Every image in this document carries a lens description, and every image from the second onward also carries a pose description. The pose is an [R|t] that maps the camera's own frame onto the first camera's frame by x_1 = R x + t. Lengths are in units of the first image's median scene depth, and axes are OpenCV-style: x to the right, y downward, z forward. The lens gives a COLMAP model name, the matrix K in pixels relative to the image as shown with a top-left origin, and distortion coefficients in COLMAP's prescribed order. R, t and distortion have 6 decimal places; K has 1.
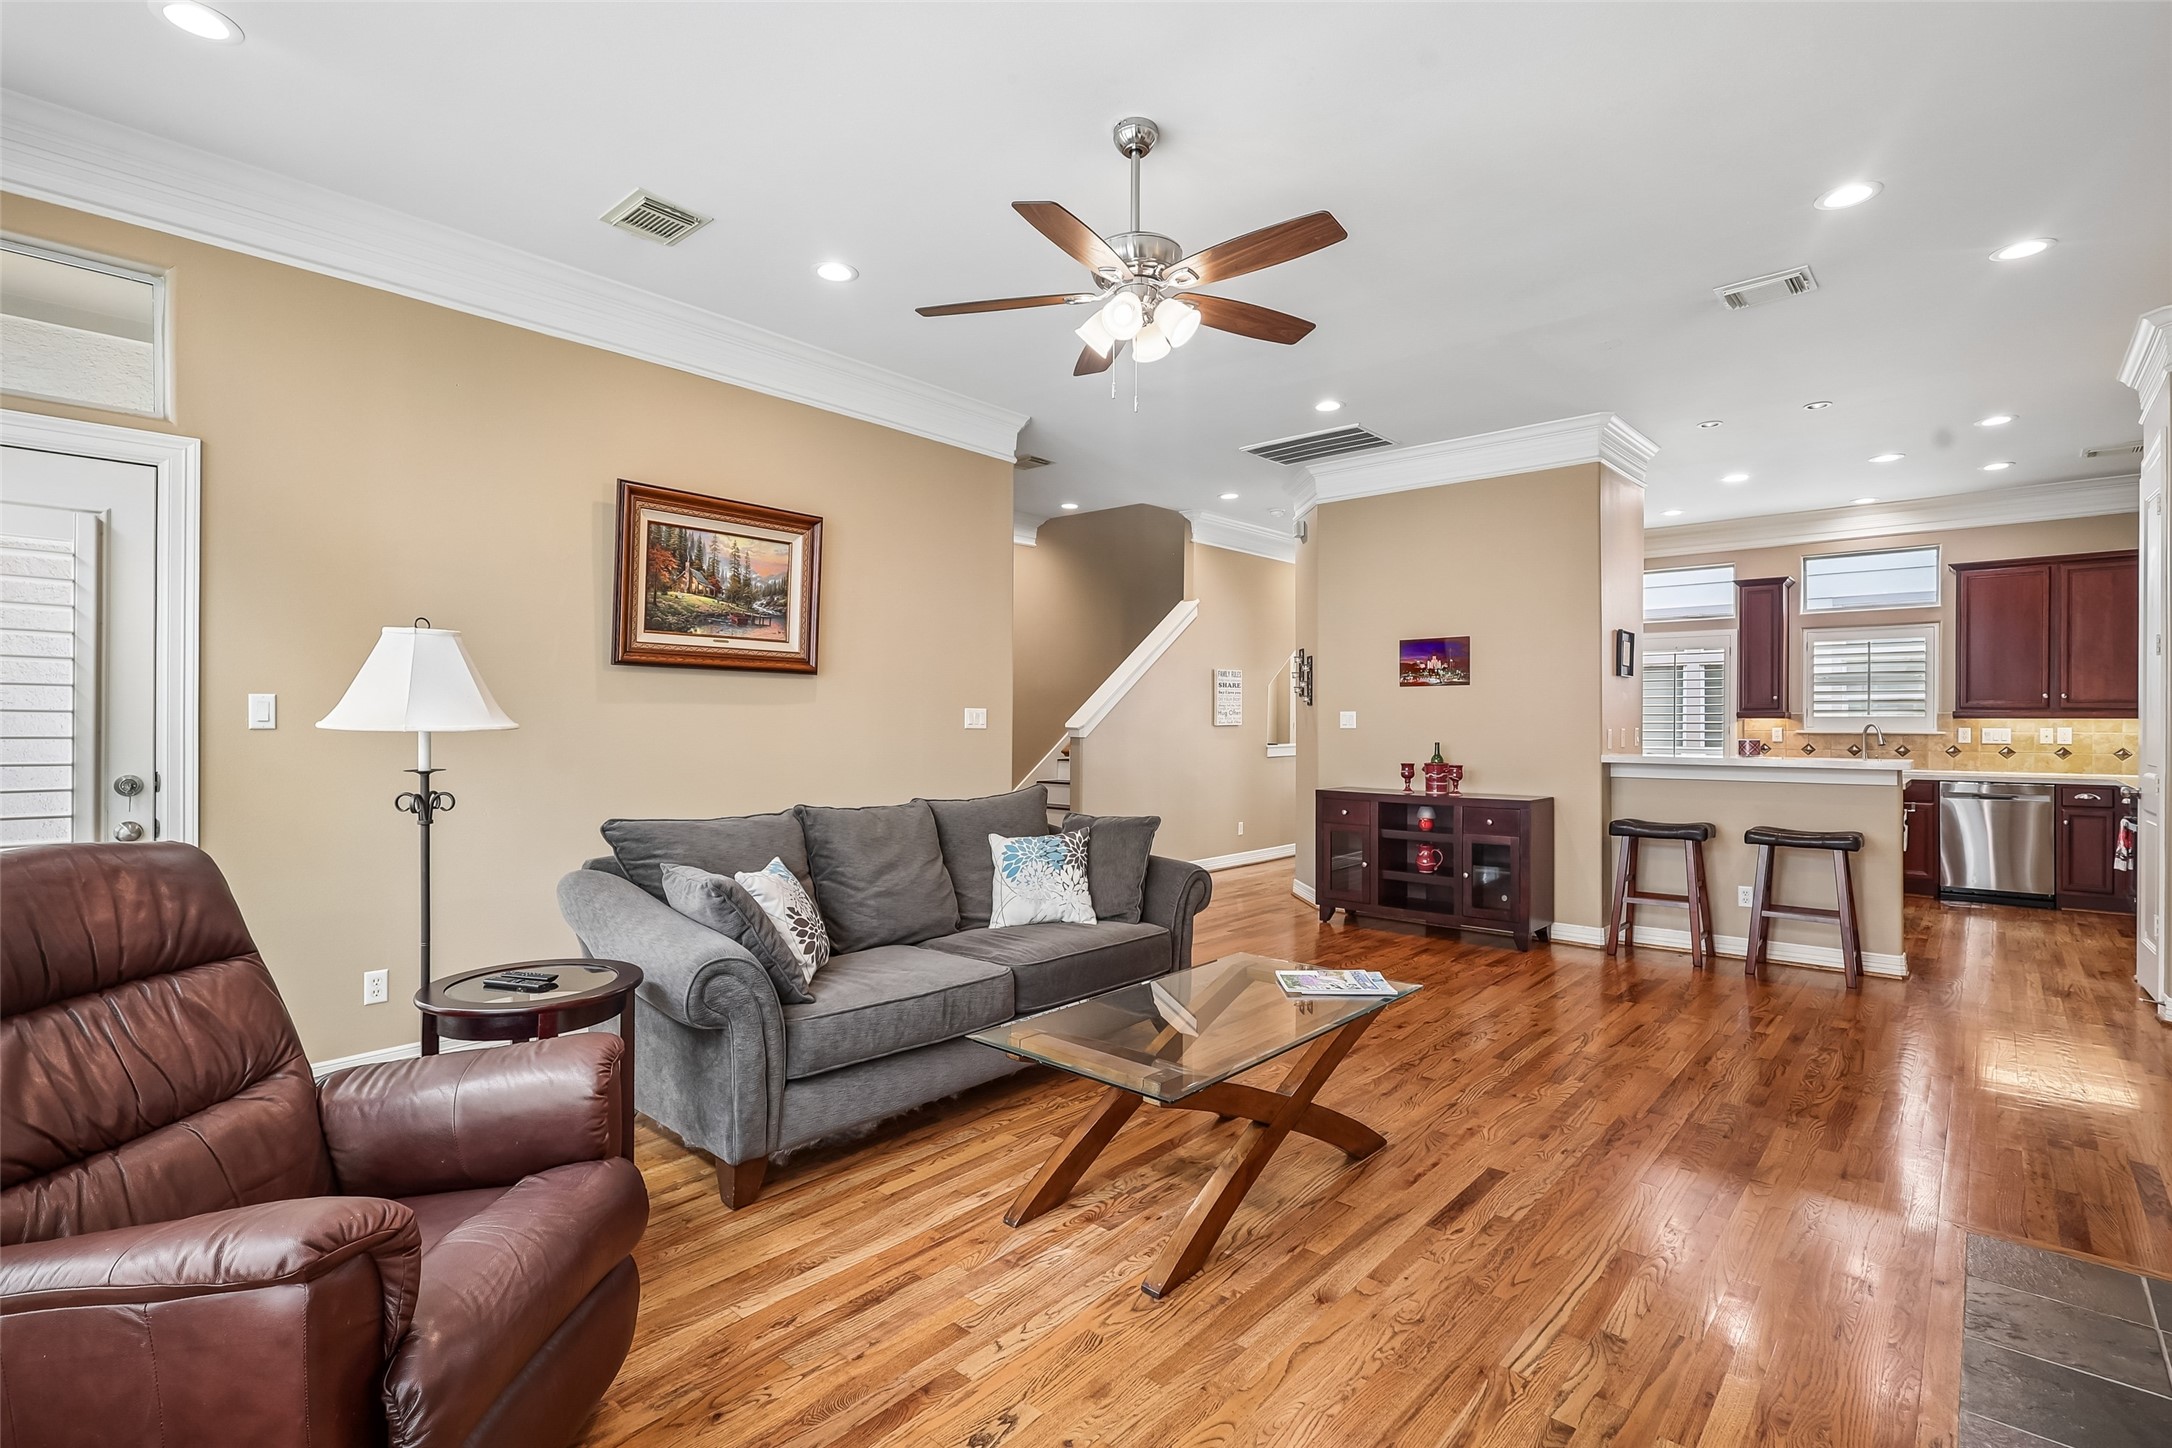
lens RADIAL K [[1037.6, 0, 1075.6], [0, 1037.6, 725.6], [0, 0, 1]] dist [-0.002748, 0.000242]
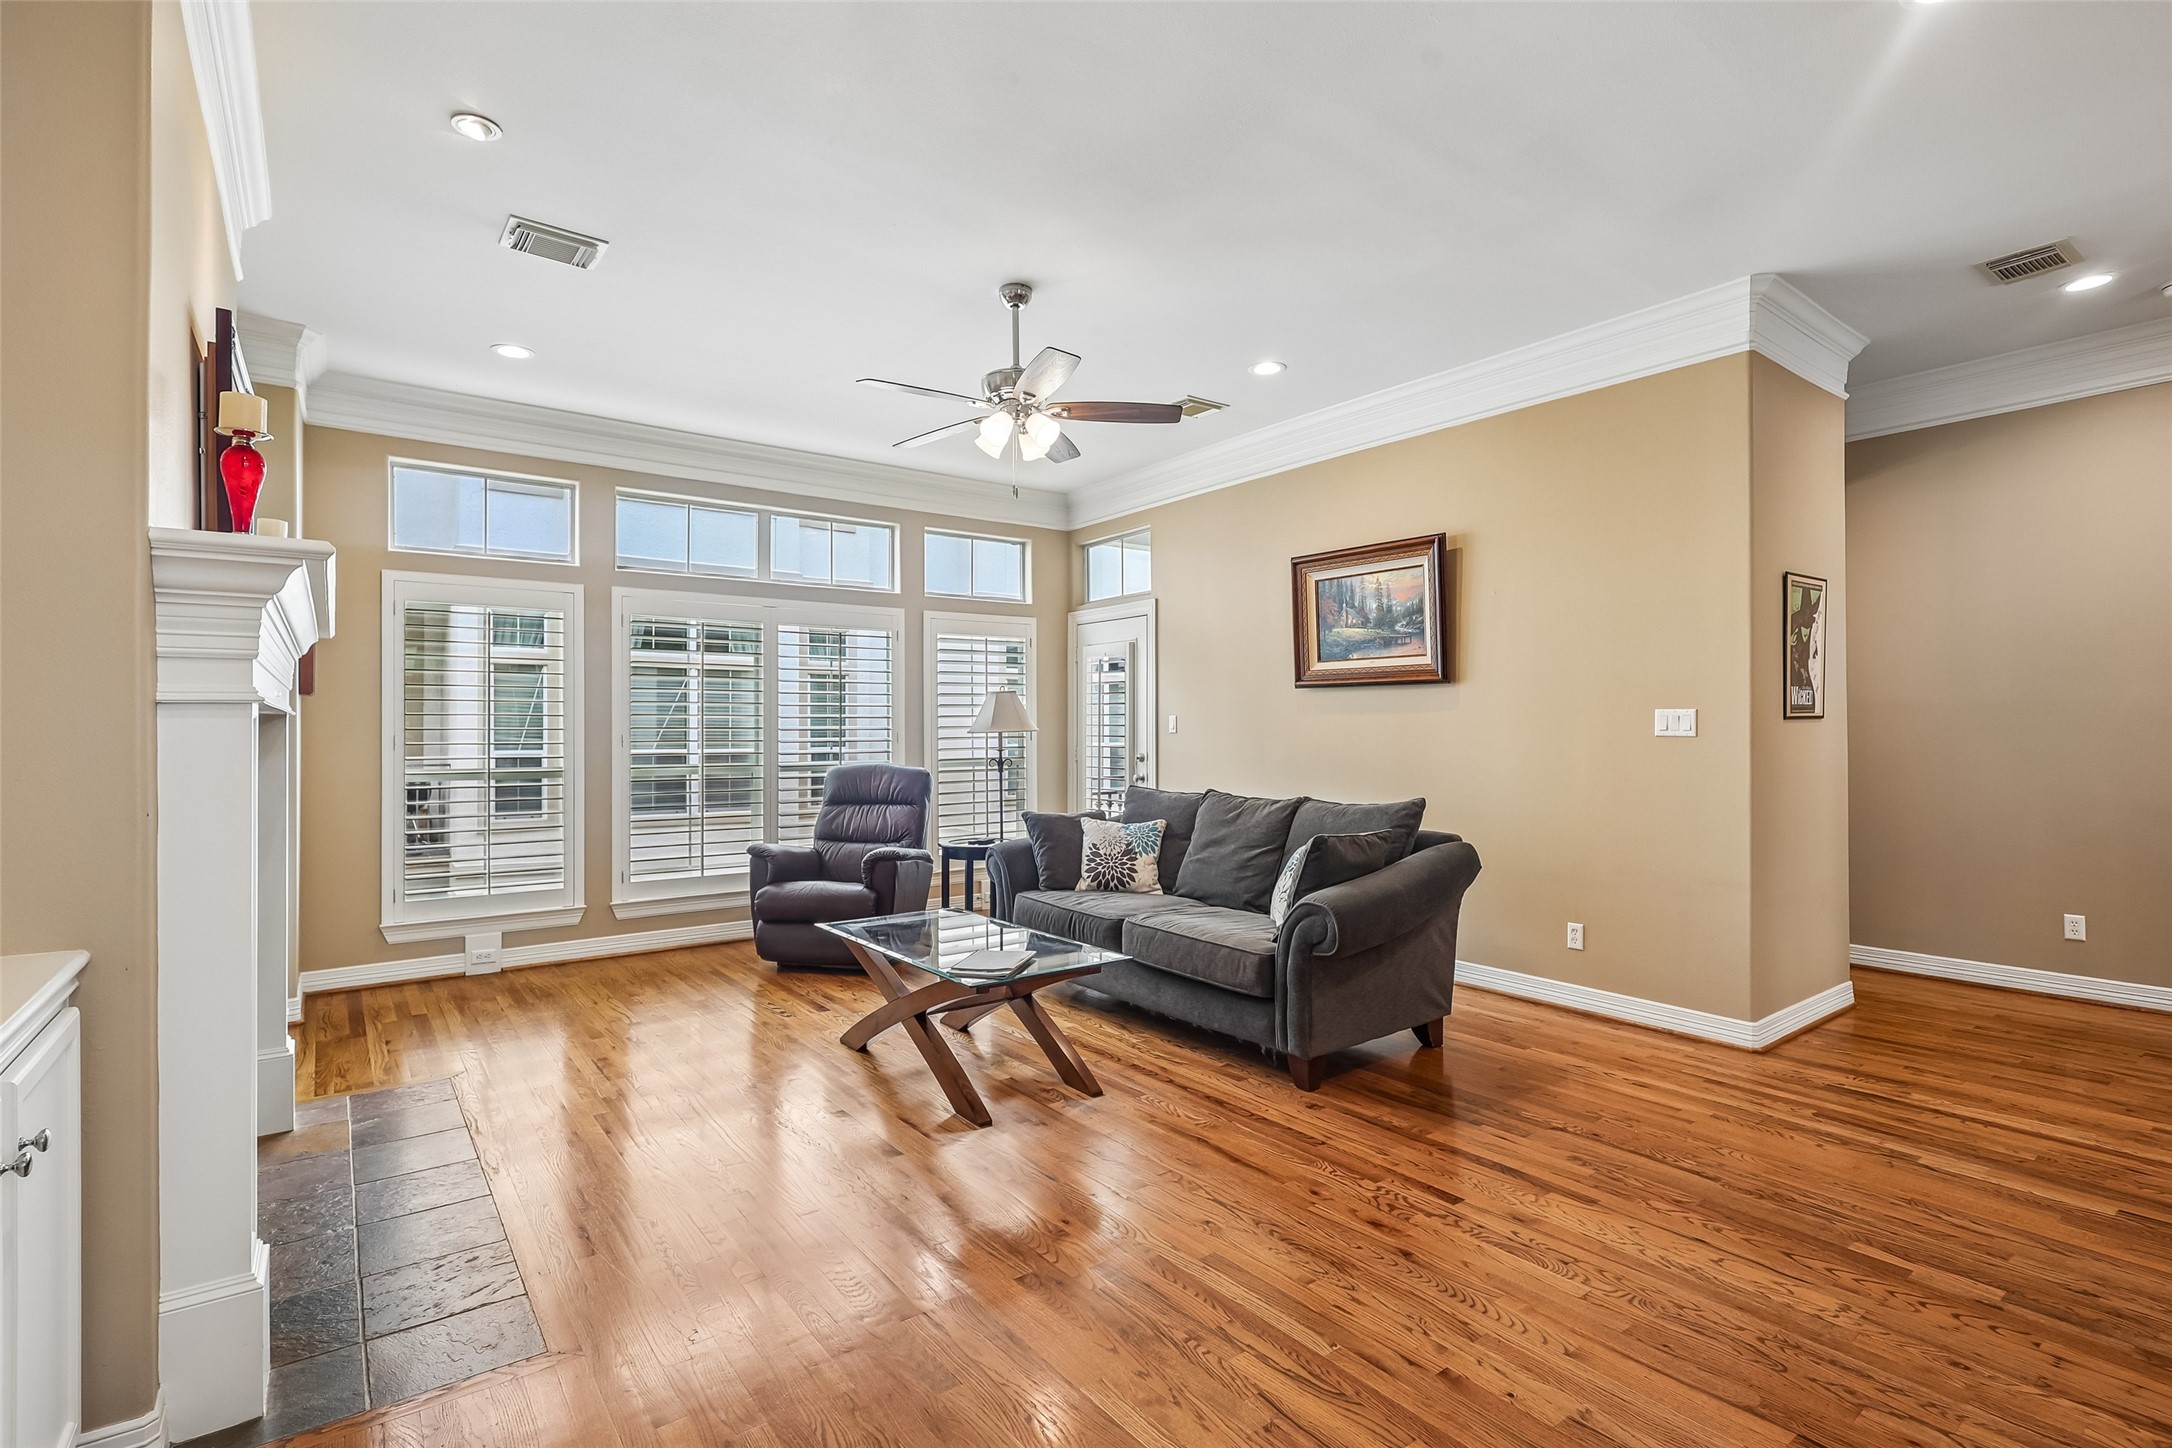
lens RADIAL K [[1037.6, 0, 1090.2], [0, 1037.6, 742.9], [0, 0, 1]] dist [-0.002748, 0.000242]
pose [[-0.194597, 0.010076, -0.980832, 1.806988], [-0.002761, 0.999938, 0.010820, 0.001613], [0.980879, 0.004813, -0.194557, 1.809226]]
